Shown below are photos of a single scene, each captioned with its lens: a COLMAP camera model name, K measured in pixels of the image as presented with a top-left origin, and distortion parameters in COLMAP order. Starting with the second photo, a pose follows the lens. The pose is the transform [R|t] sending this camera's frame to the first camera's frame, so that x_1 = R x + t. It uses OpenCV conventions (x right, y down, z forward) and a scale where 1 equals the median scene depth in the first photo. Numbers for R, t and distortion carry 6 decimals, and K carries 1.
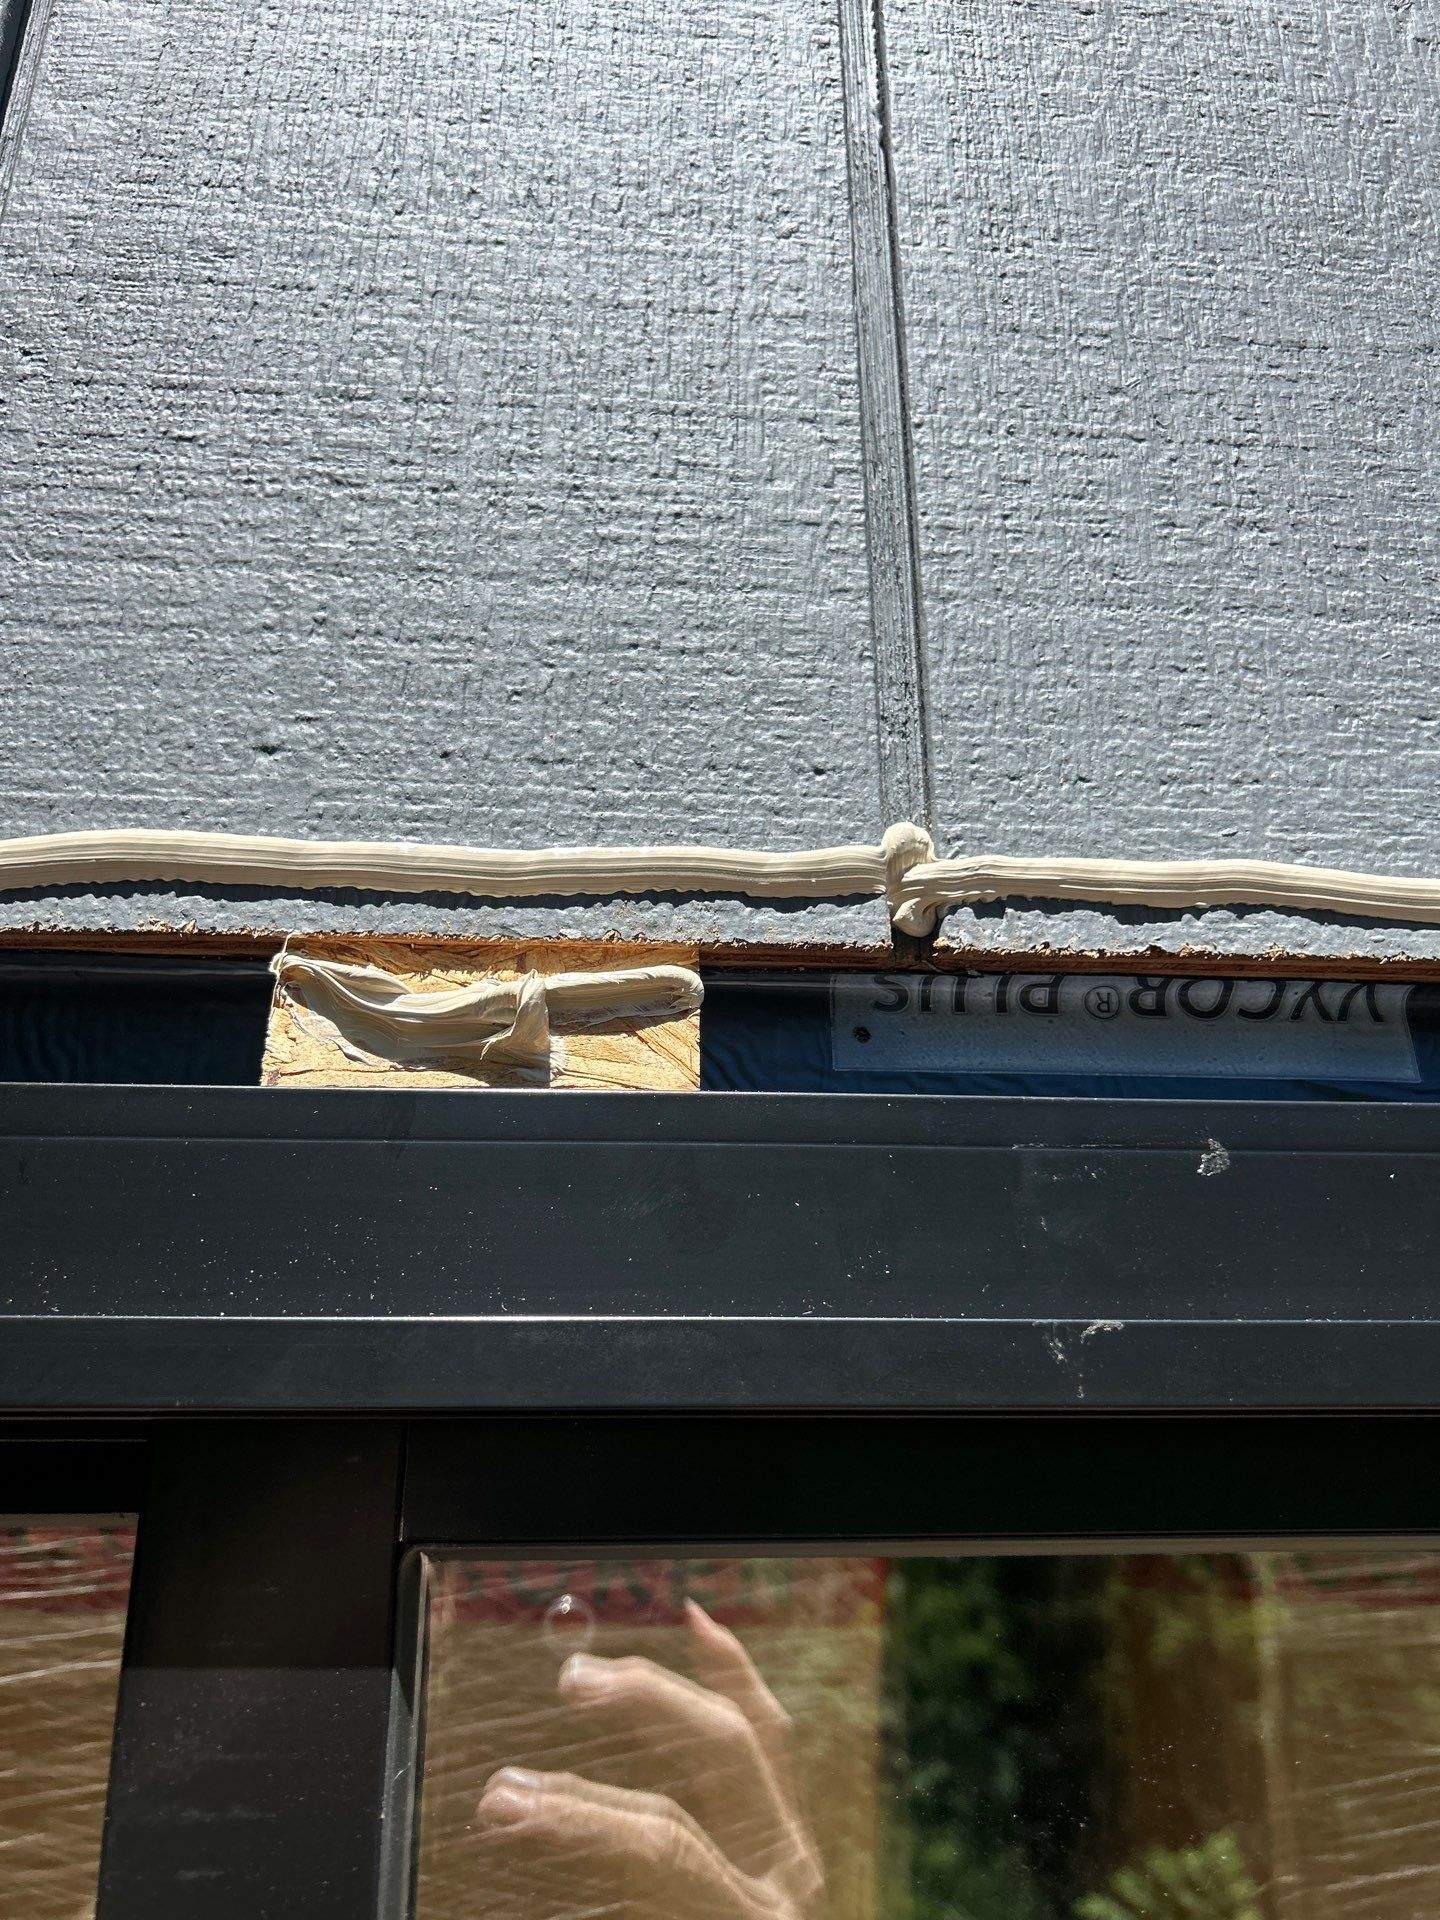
lens RADIAL K [[1422.7, 0, 719.3], [0, 1422.7, 960.9], [0, 0, 1]] dist [0.058286, -0.068317]
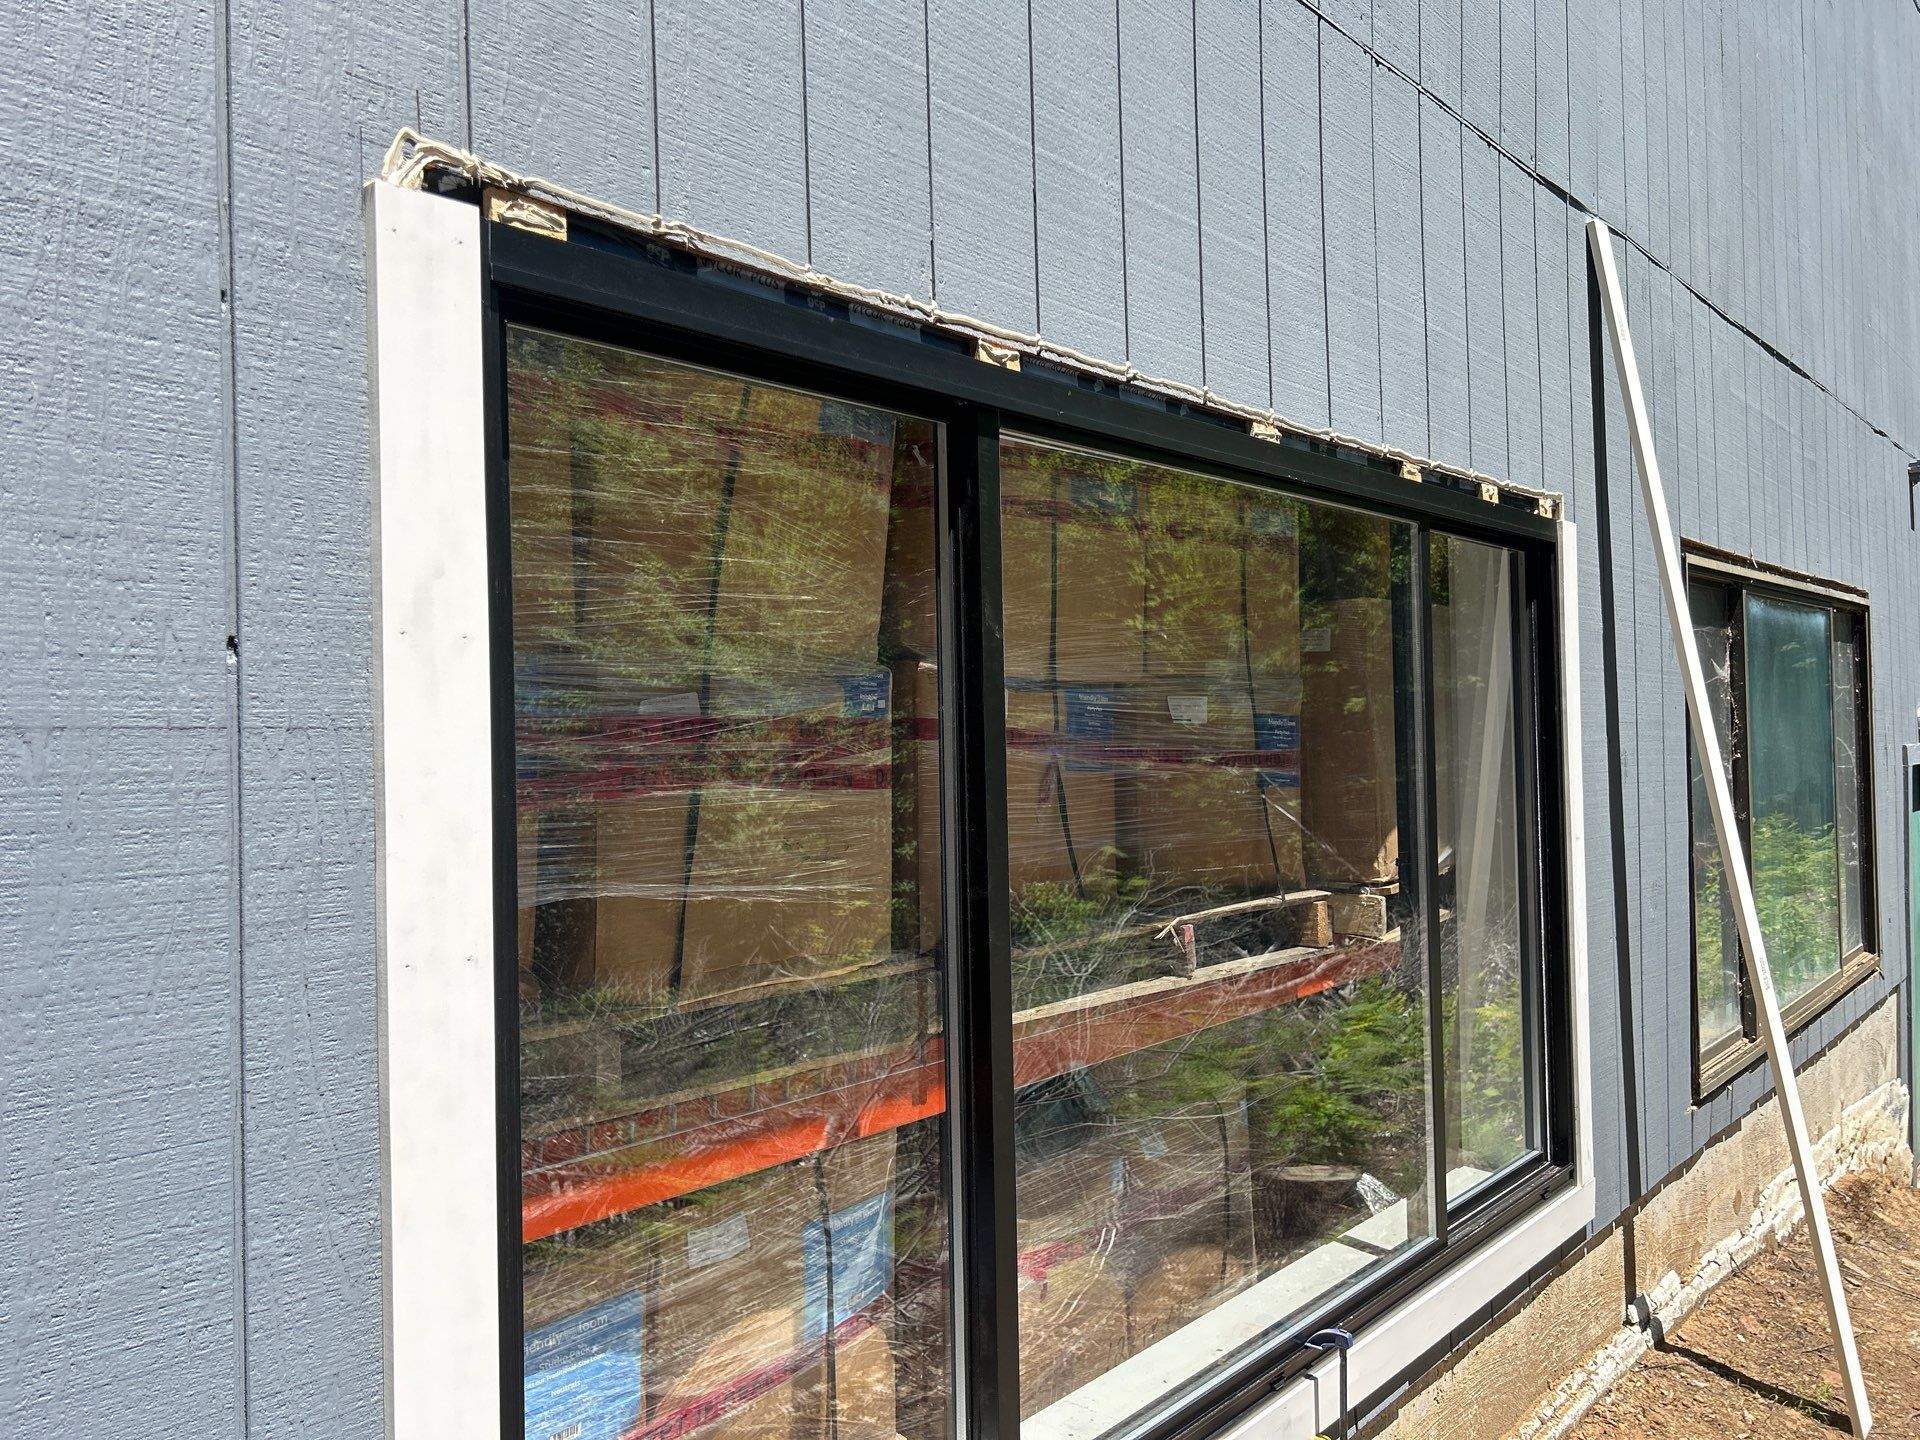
lens RADIAL K [[1422.7, 0, 956.5], [0, 1422.7, 721.6], [0, 0, 1]] dist [0.058286, -0.068317]
pose [[0.722875, 0.001099, 0.690978, -5.099432], [-0.237380, 0.939531, 0.246844, 0.048636], [-0.648924, -0.342462, 0.679424, -4.204297]]
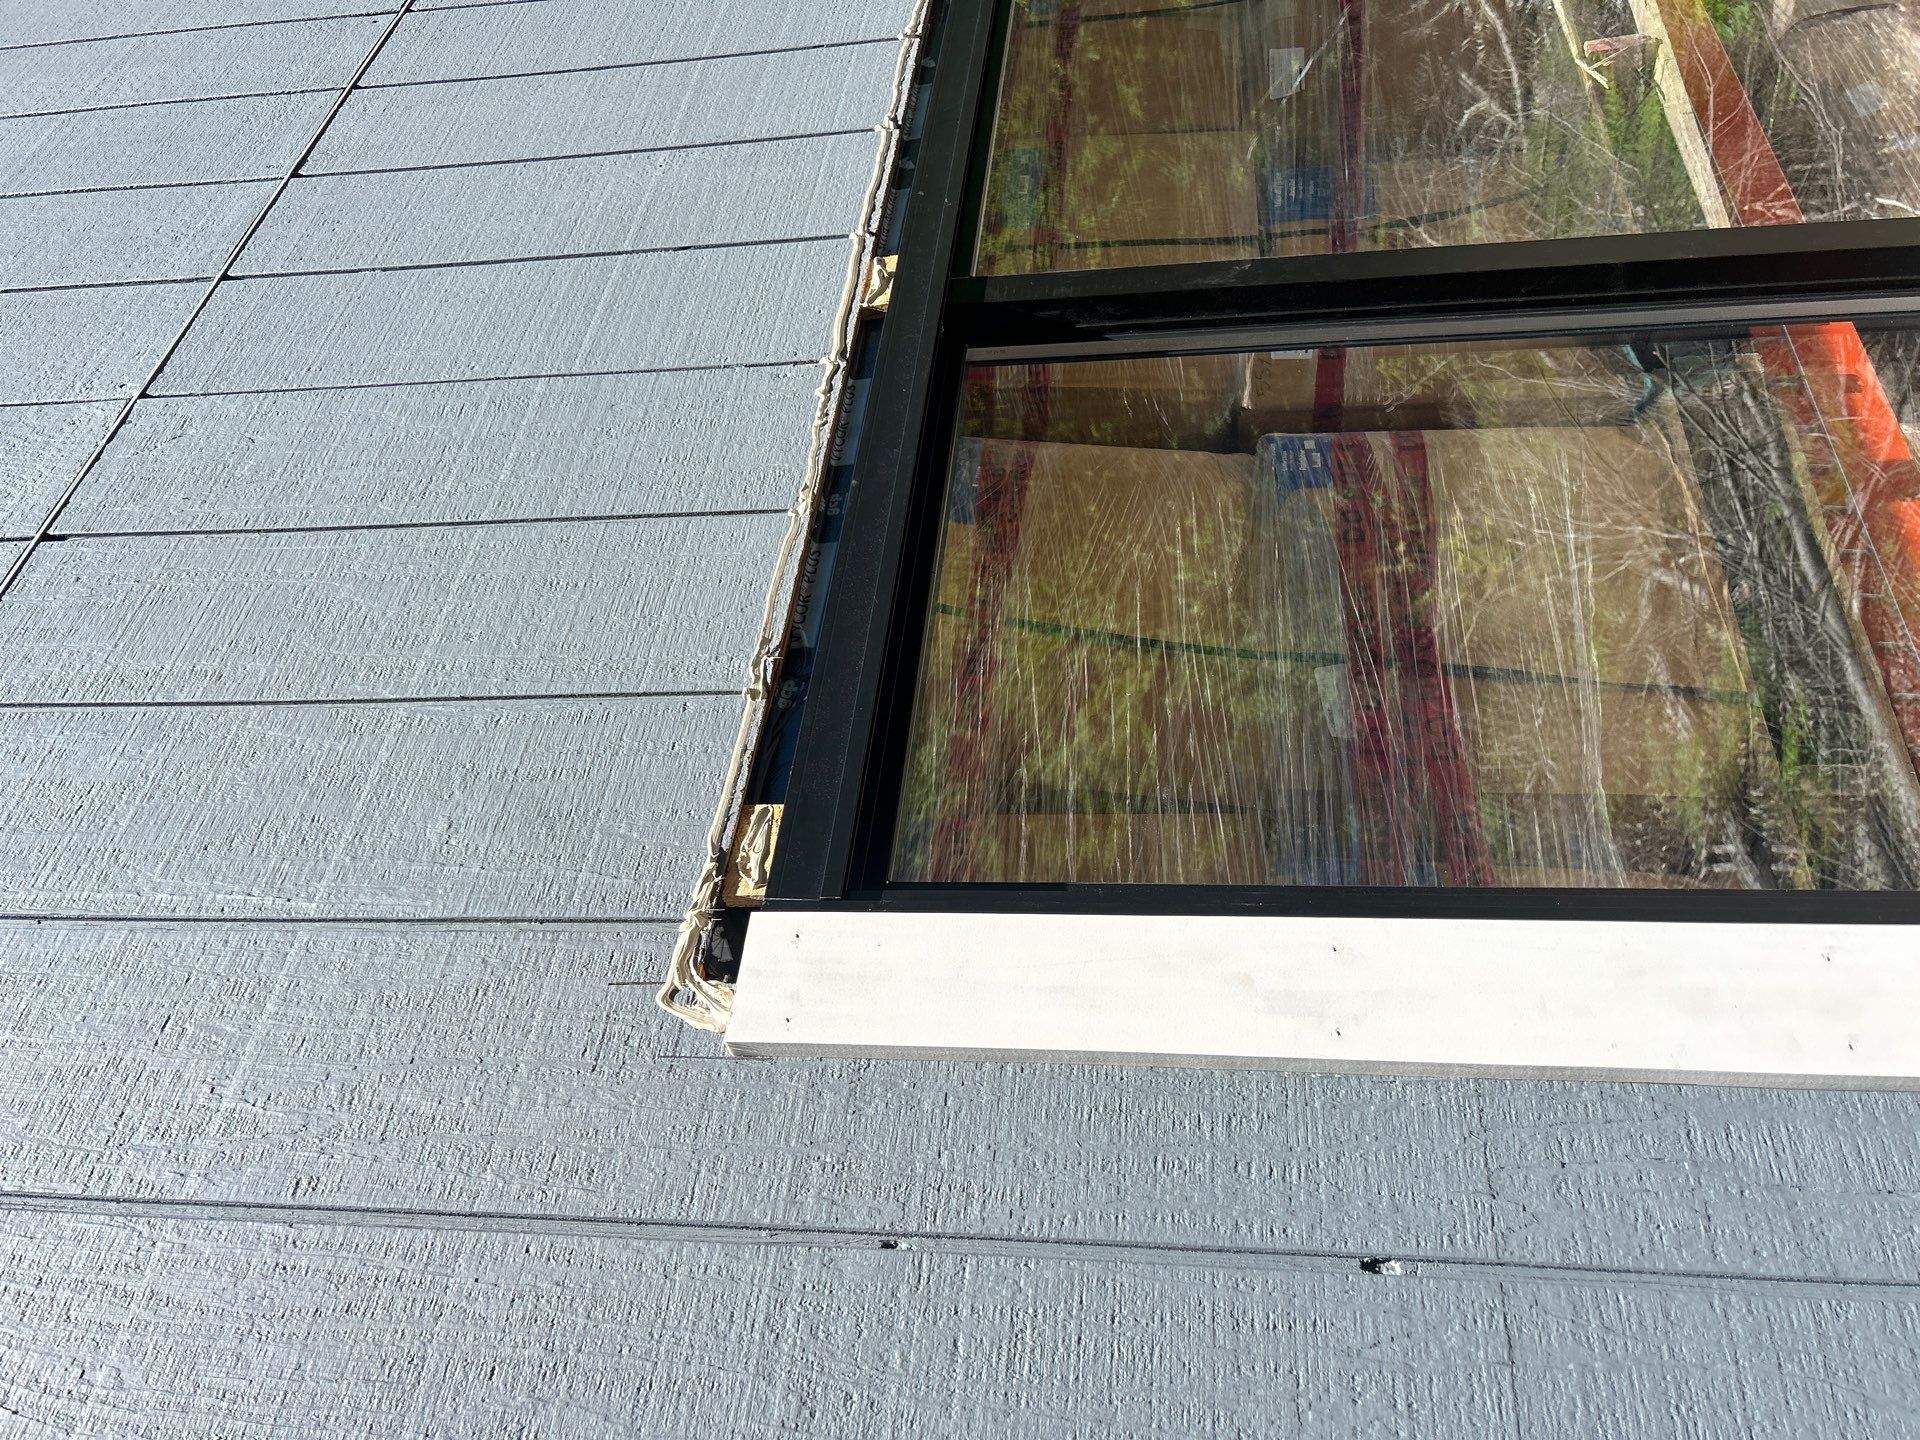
lens RADIAL K [[1422.7, 0, 978.0], [0, 1422.7, 715.3], [0, 0, 1]] dist [0.058286, -0.068317]
pose [[0.085614, -0.830637, 0.550192, -4.468997], [0.968588, 0.198790, 0.149398, -0.083671], [-0.233468, 0.520119, 0.821565, -2.696827]]
